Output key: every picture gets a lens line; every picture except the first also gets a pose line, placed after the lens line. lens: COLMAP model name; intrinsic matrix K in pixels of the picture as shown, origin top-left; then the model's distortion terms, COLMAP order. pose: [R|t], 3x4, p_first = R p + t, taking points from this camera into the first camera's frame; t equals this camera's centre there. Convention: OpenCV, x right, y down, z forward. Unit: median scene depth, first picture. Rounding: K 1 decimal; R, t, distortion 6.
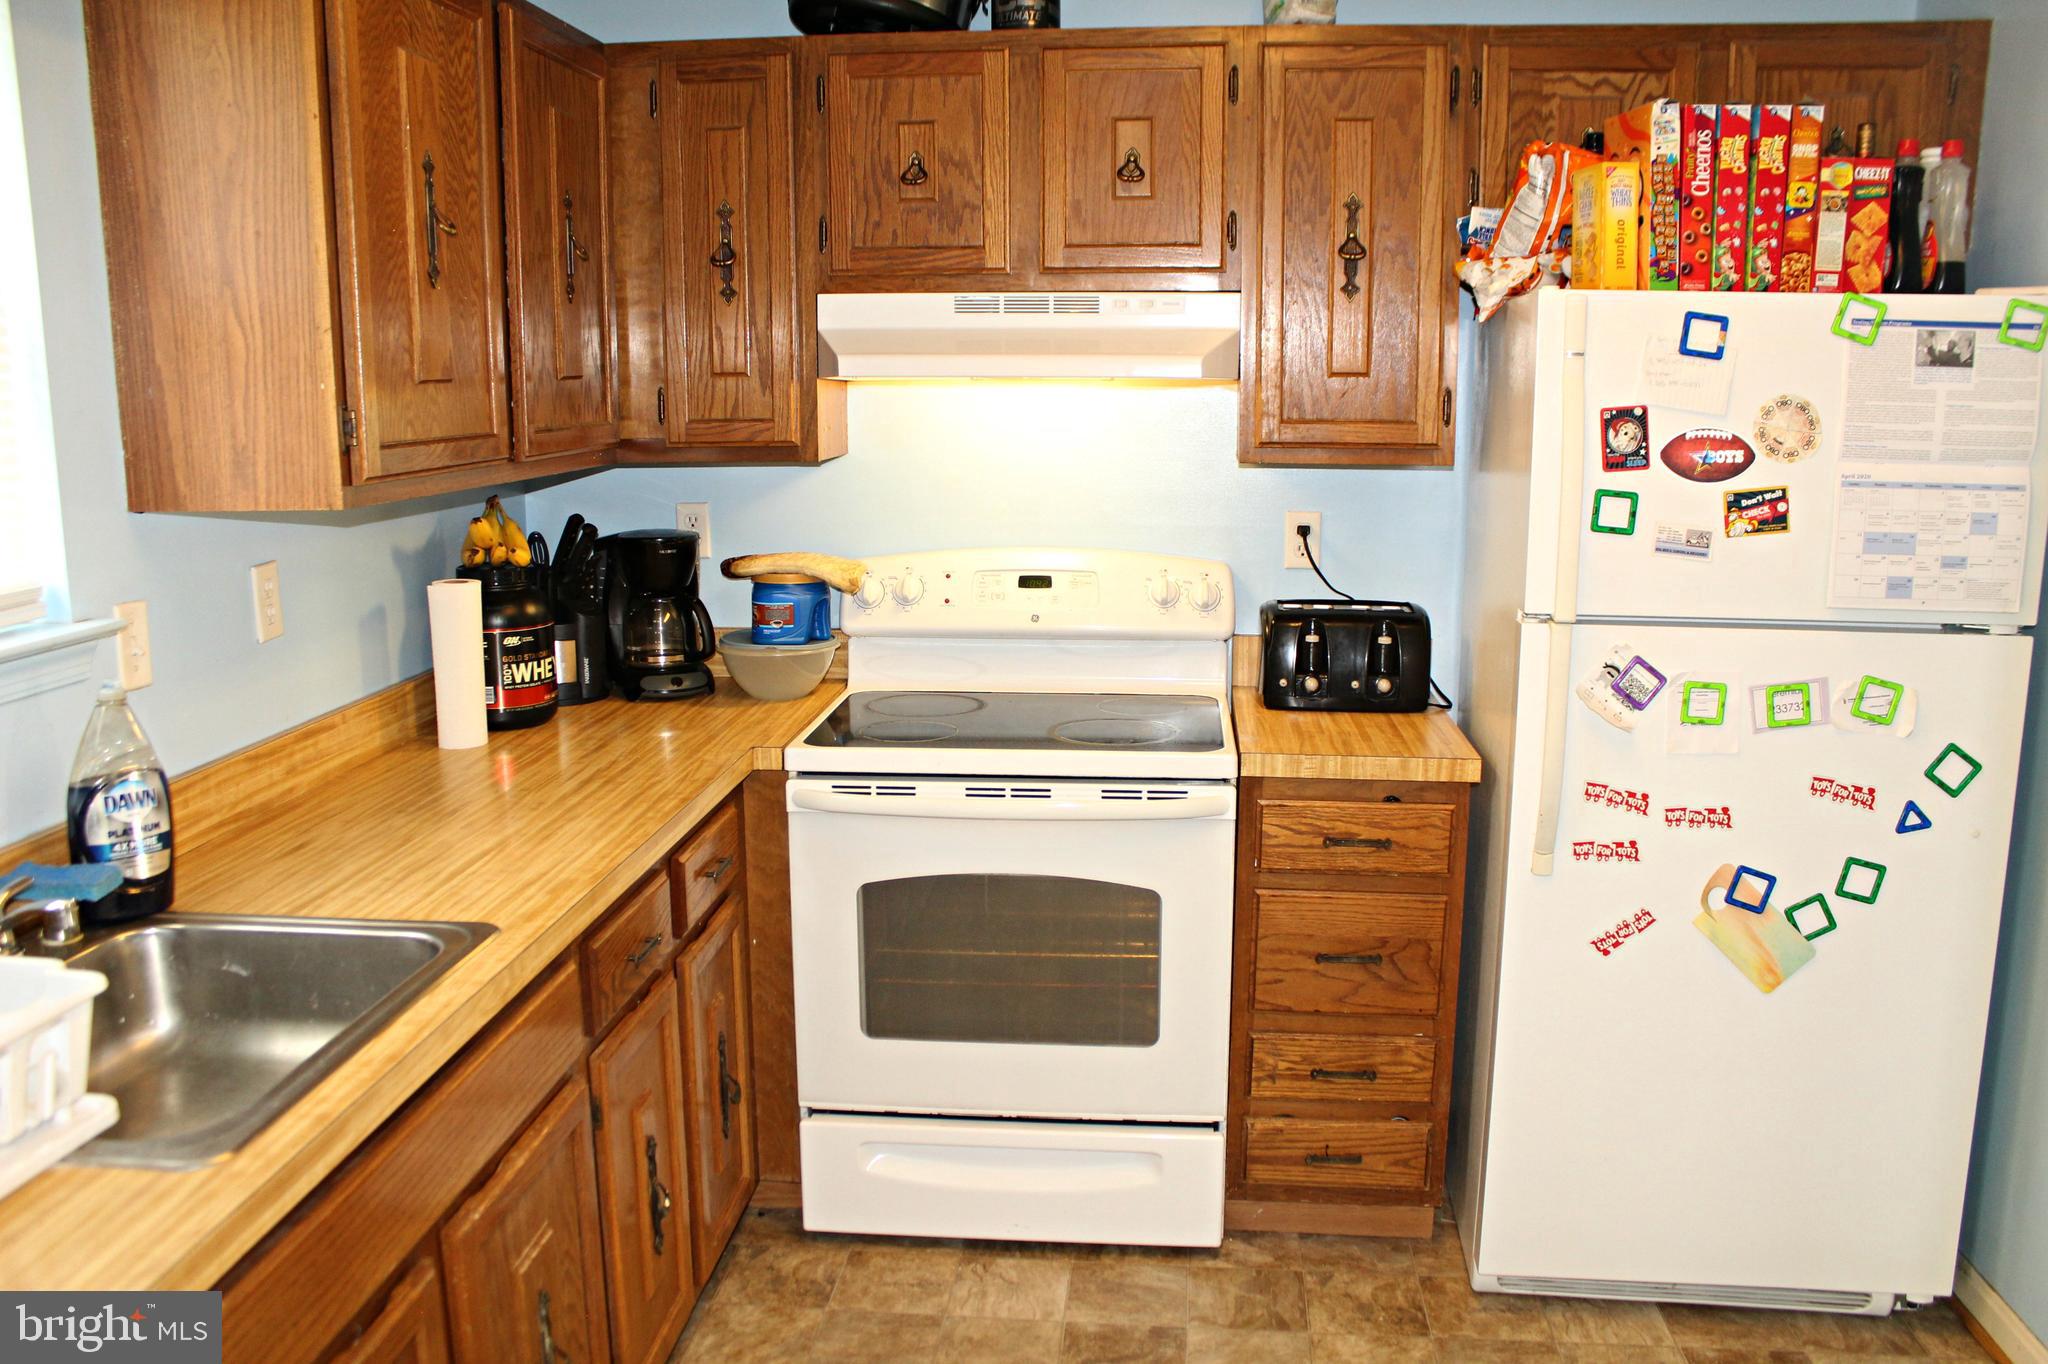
lens RADIAL K [[1680.7, 0, 1024.0], [0, 1680.7, 682.0], [0, 0, 1]] dist [-0.175667, 0.161965]
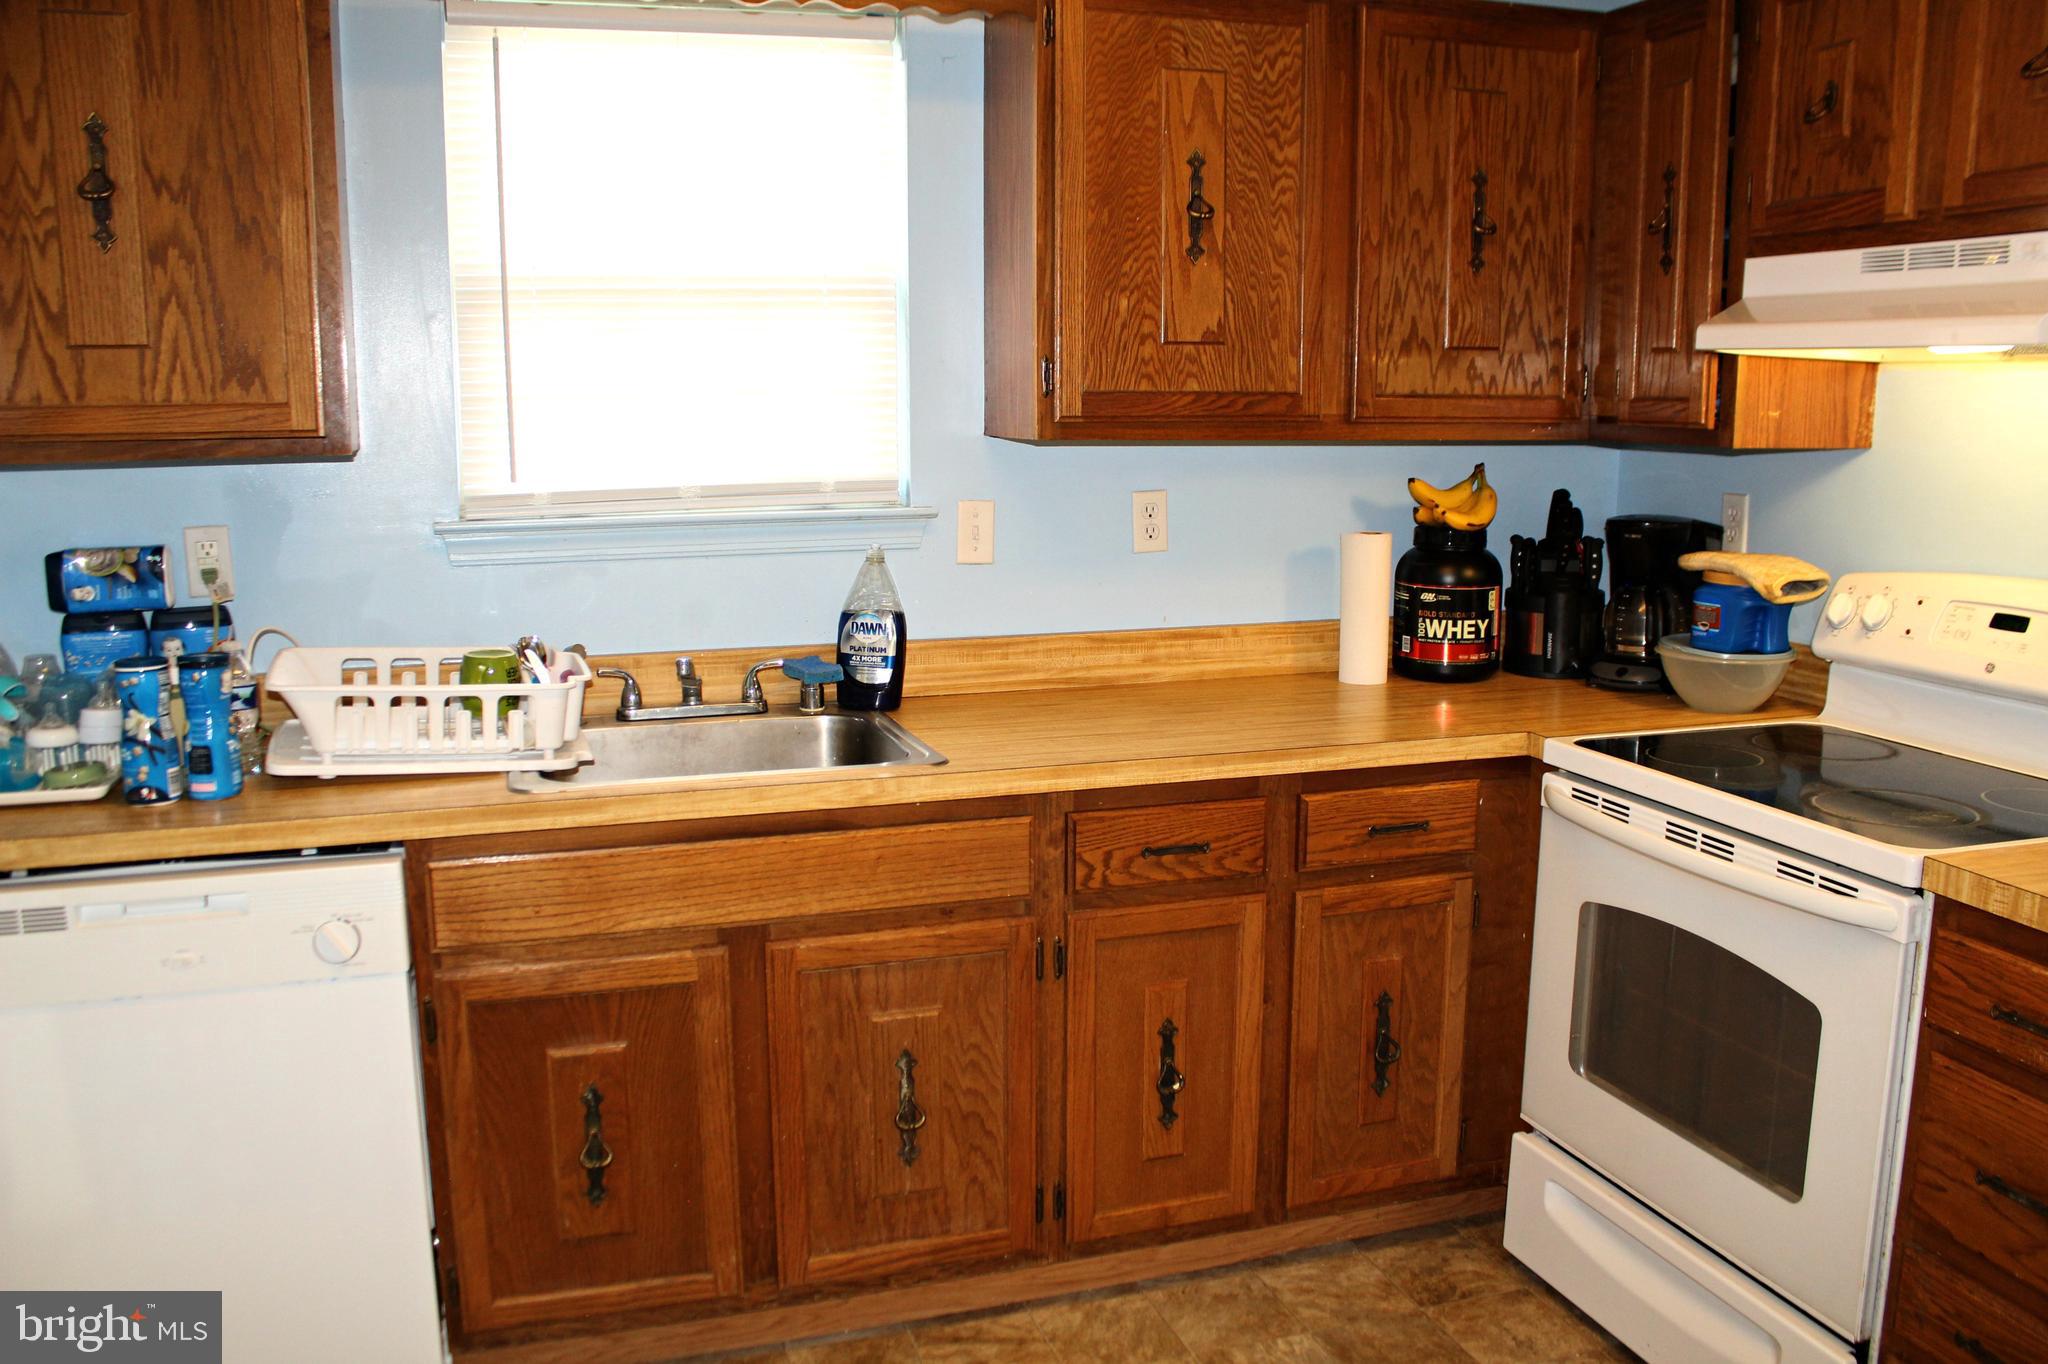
lens RADIAL K [[1680.7, 0, 1024.0], [0, 1680.7, 682.0], [0, 0, 1]] dist [-0.175667, 0.161965]
pose [[0.402601, 0.160578, -0.901181, 0.572803], [-0.169466, 0.980550, 0.099012, -0.033963], [0.899552, 0.112857, 0.421982, 0.331964]]
